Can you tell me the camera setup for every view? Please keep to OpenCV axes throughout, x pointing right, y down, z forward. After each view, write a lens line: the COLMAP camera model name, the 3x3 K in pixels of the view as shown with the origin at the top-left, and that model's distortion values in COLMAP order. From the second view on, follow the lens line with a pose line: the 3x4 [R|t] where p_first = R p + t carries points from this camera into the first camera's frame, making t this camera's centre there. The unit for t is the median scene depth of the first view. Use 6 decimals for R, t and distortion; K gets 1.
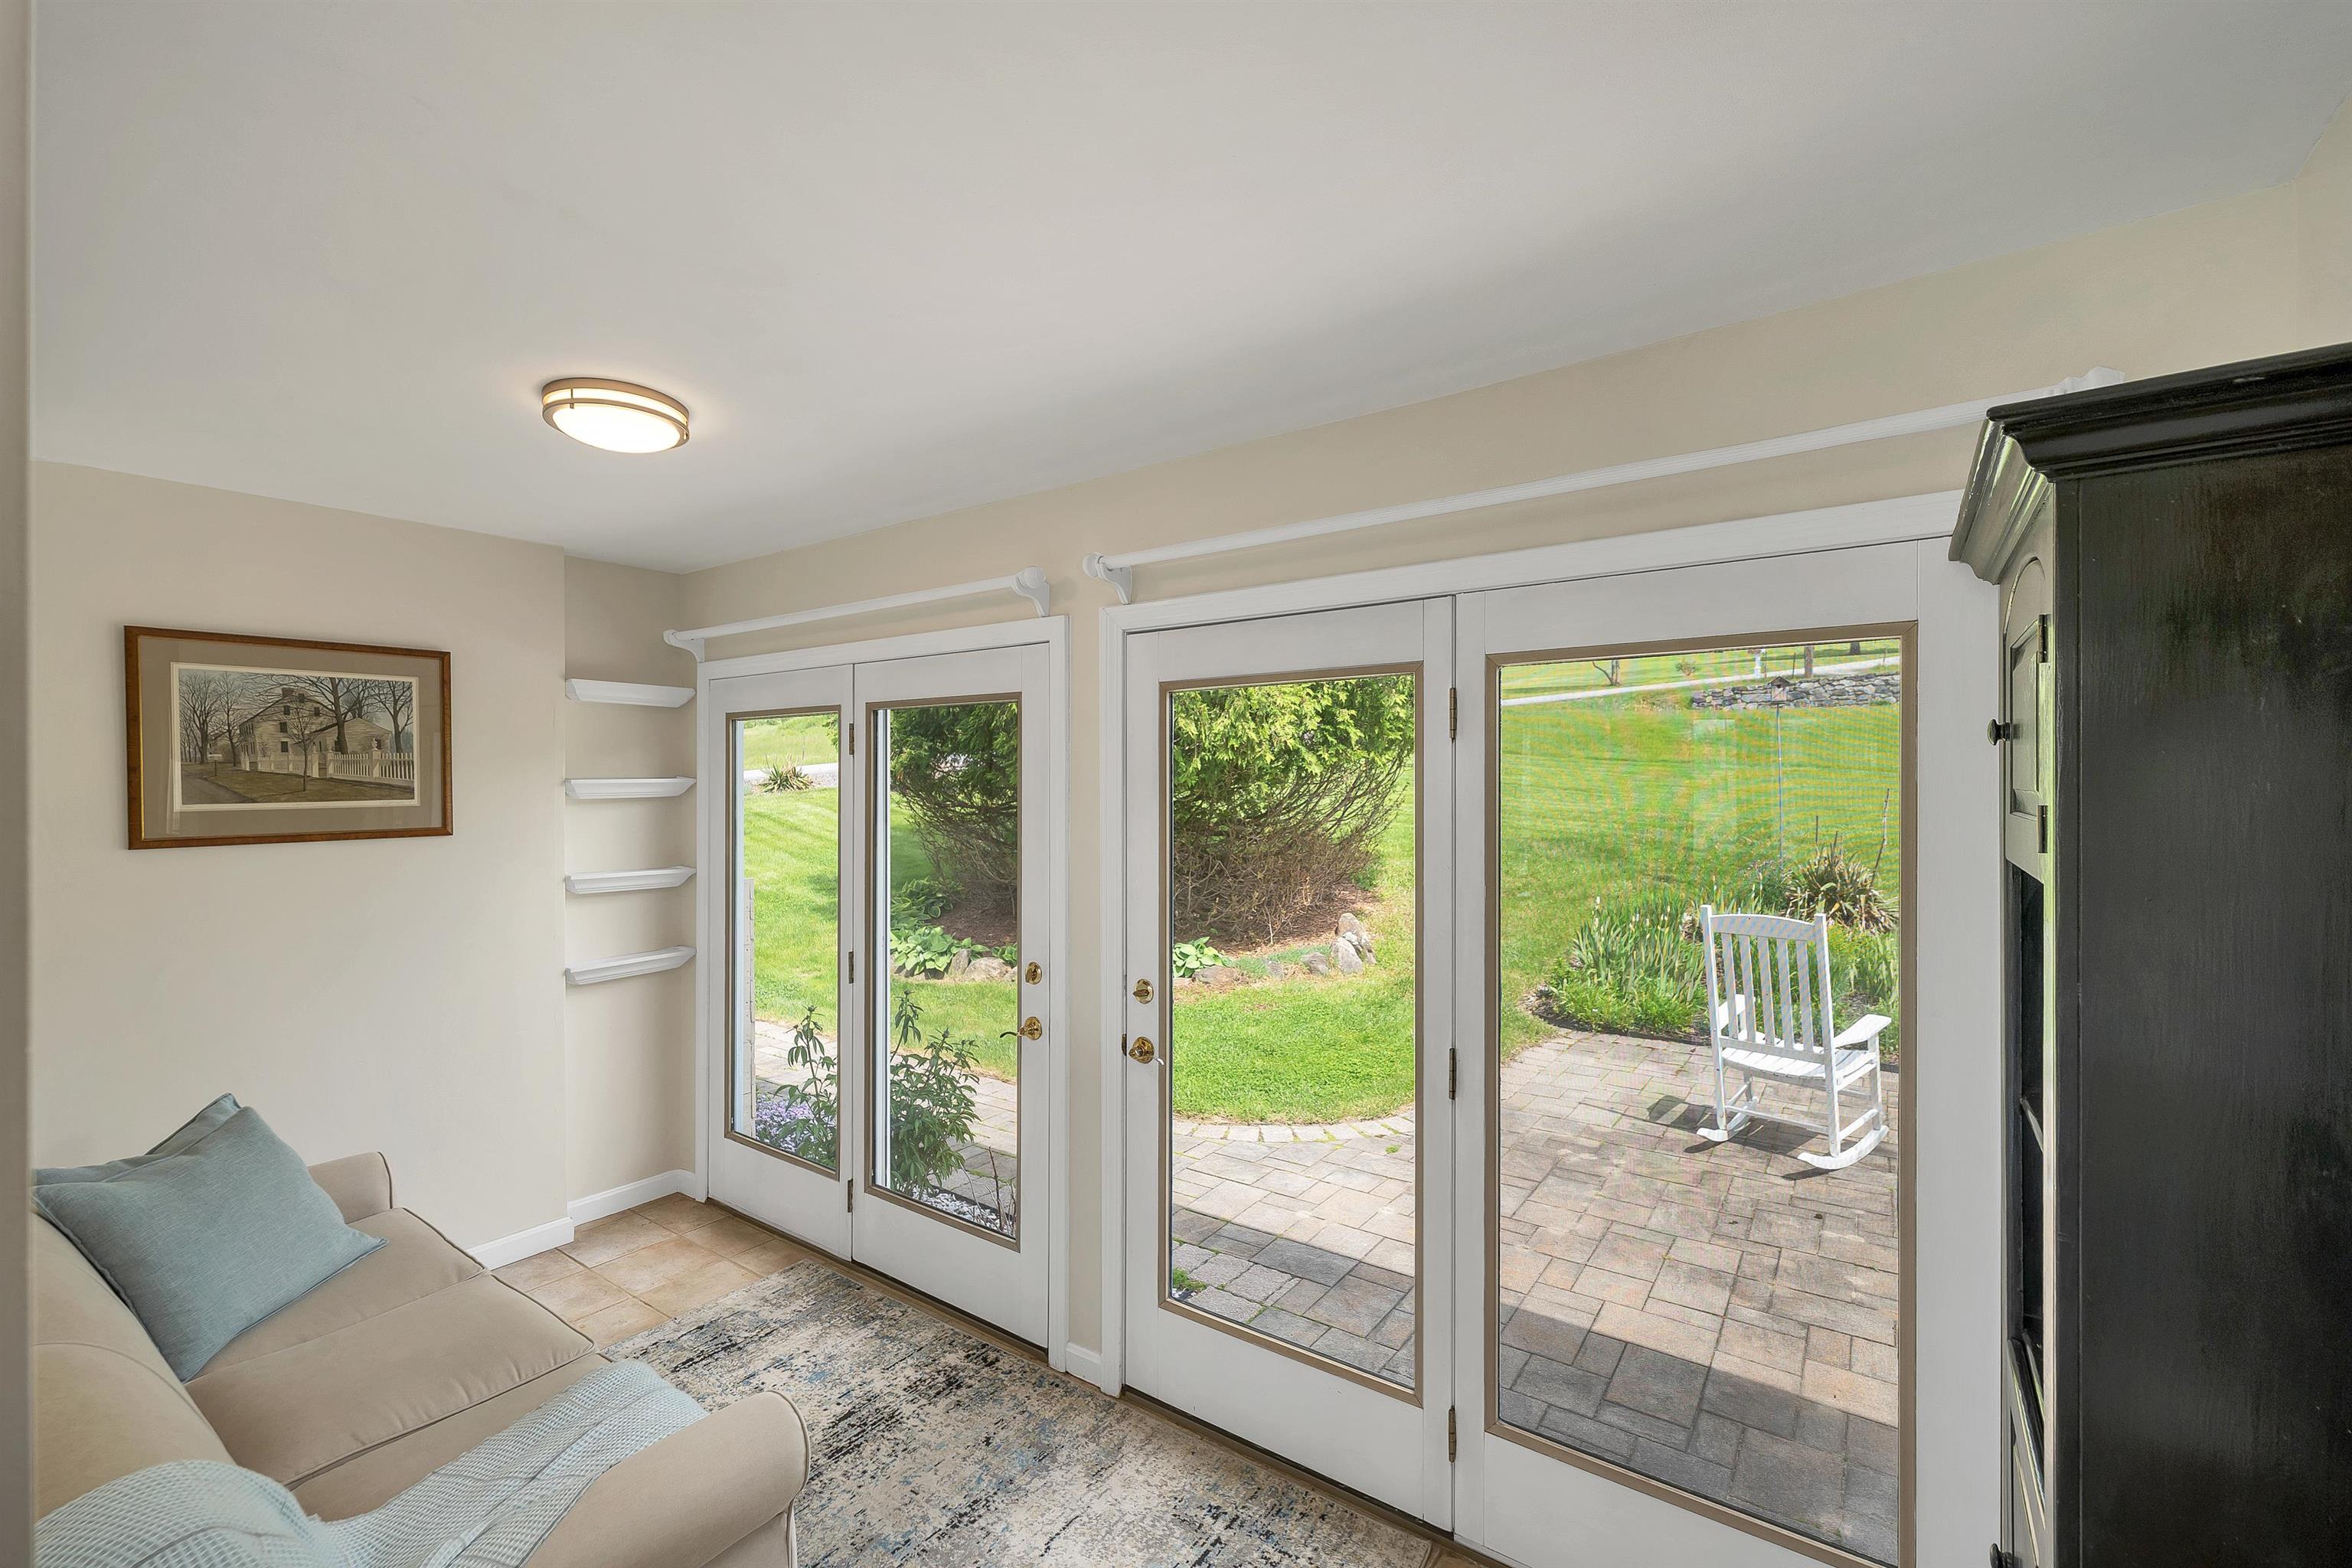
lens RADIAL K [[996.4, 0, 1171.8], [0, 996.4, 846.7], [0, 0, 1]] dist [0.000664, 0.000032]
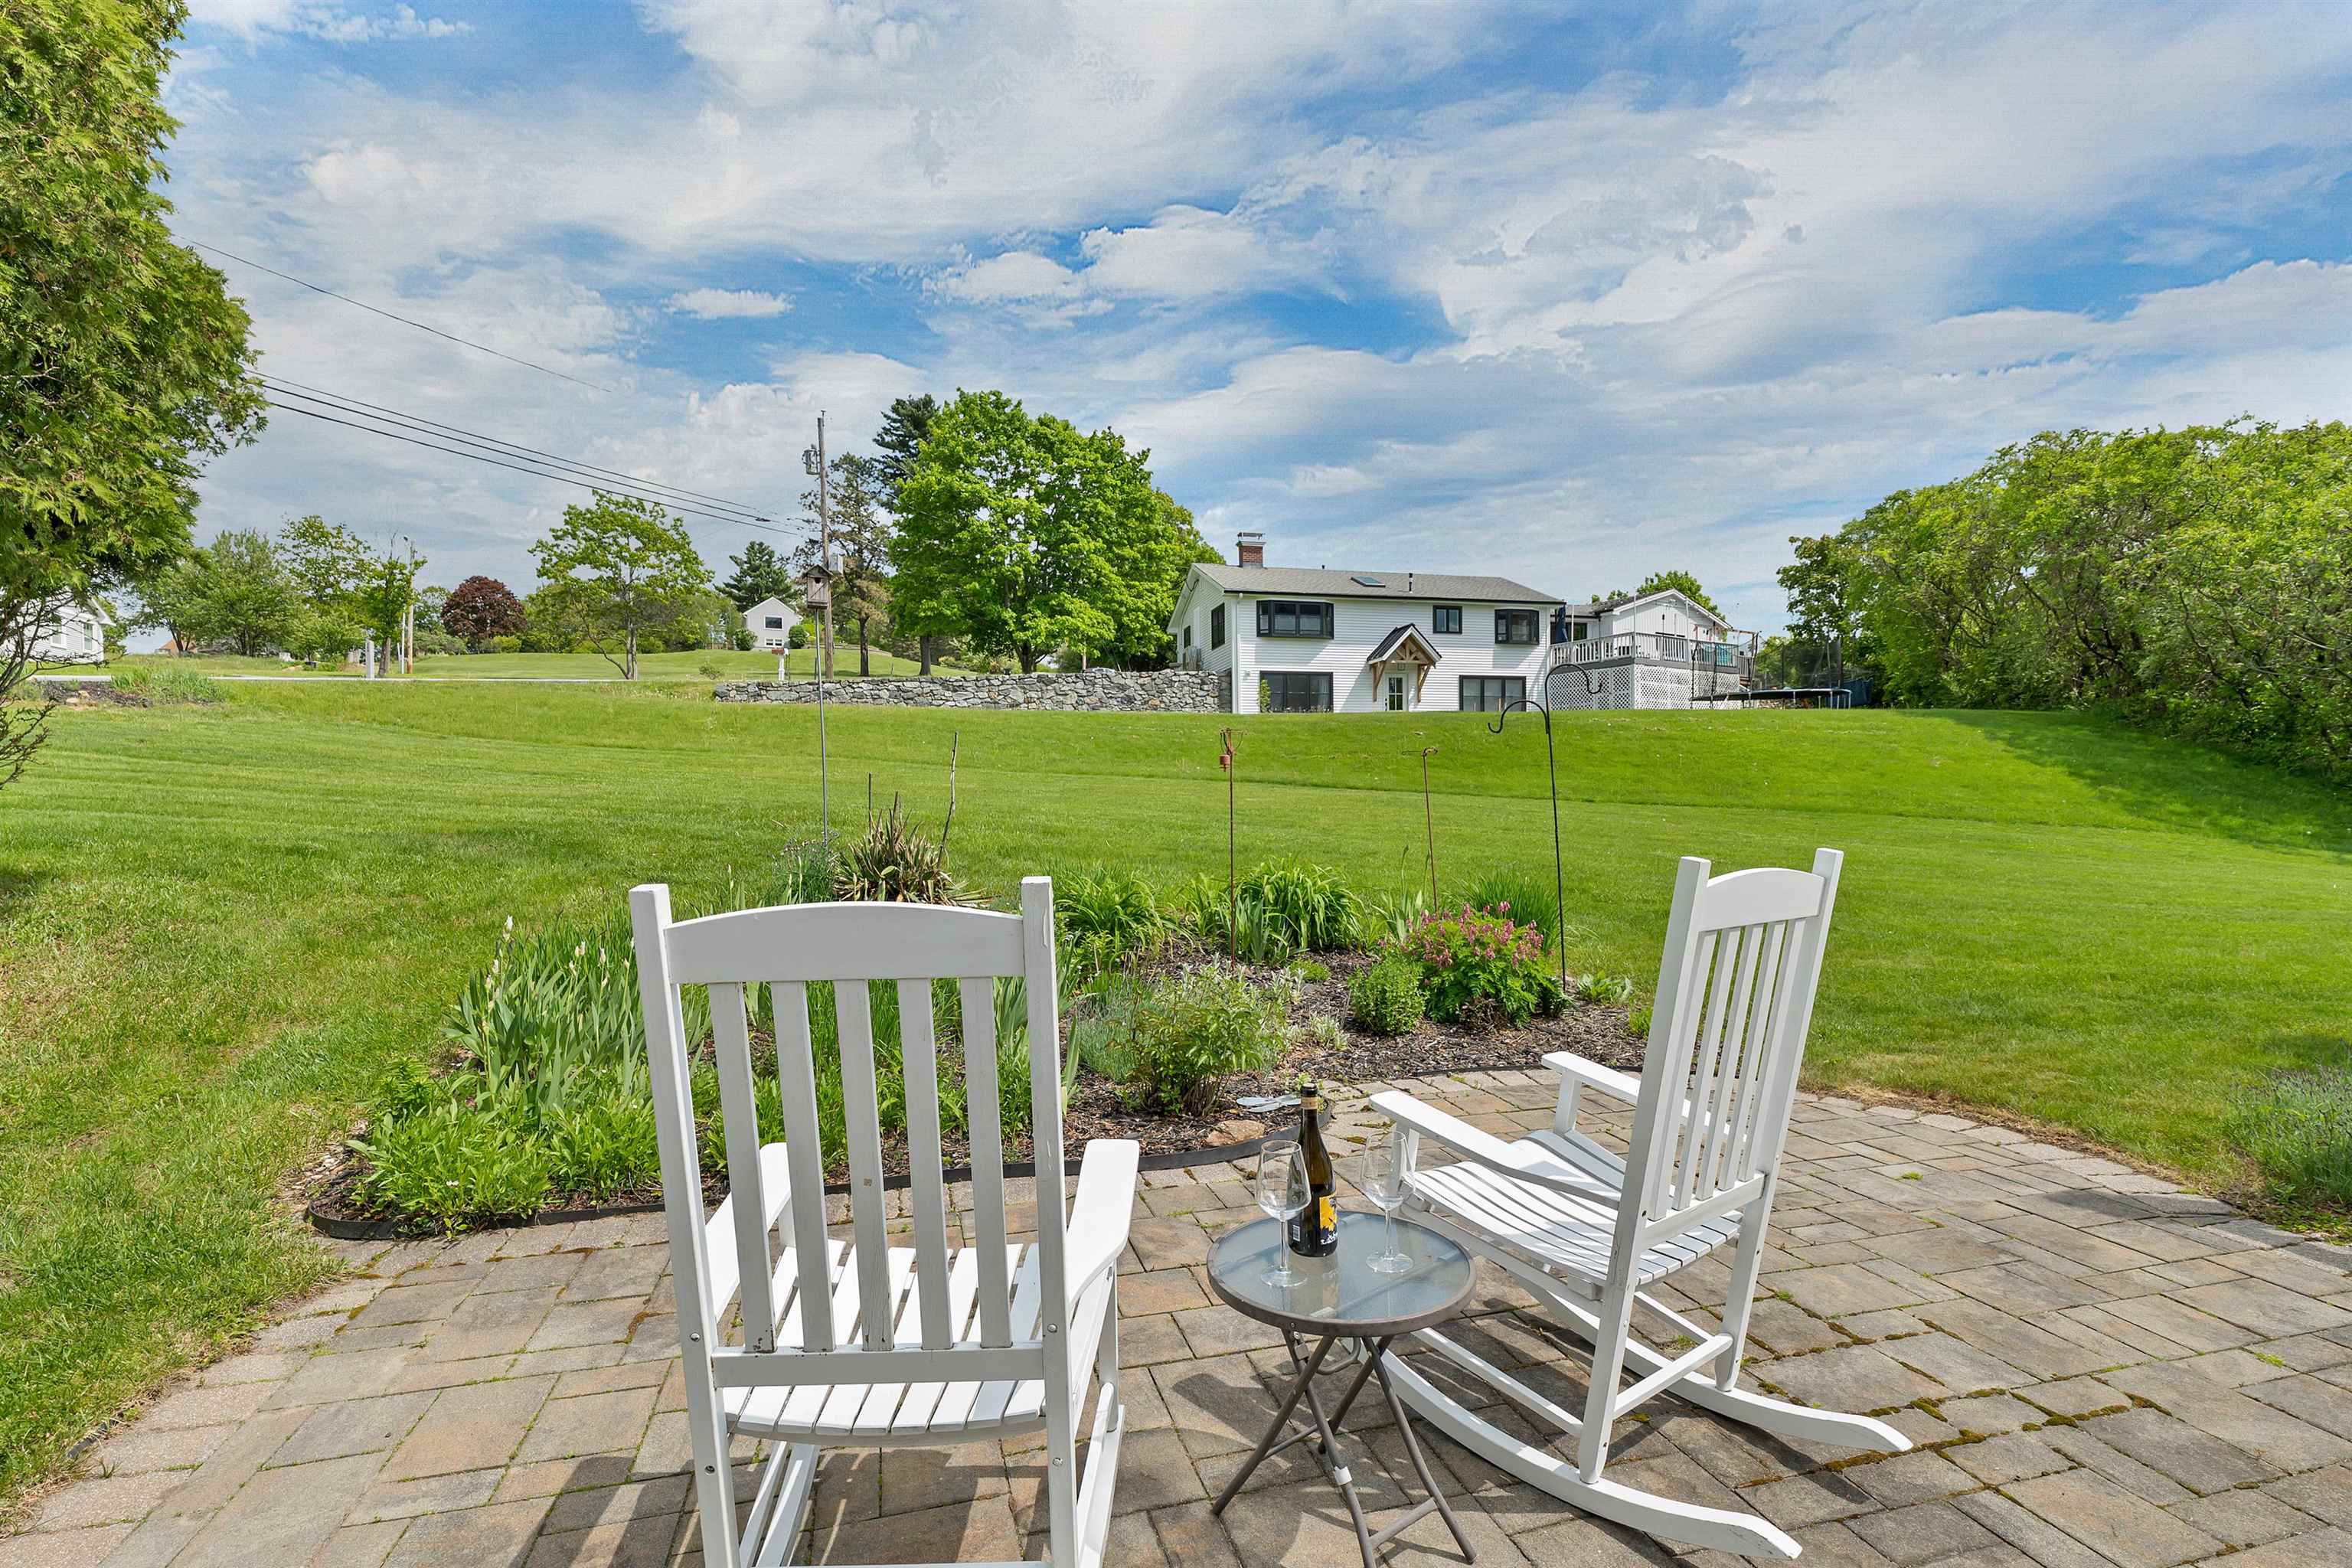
lens RADIAL K [[975.2, 0, 1178.4], [0, 975.2, 796.3], [0, 0, 1]] dist [0.001374, 0.000161]
pose [[0.610420, 0.007307, 0.792044, 0.240577], [0.052478, 0.997387, -0.049646, 0.031972], [-0.790337, 0.071869, 0.608442, 0.418726]]
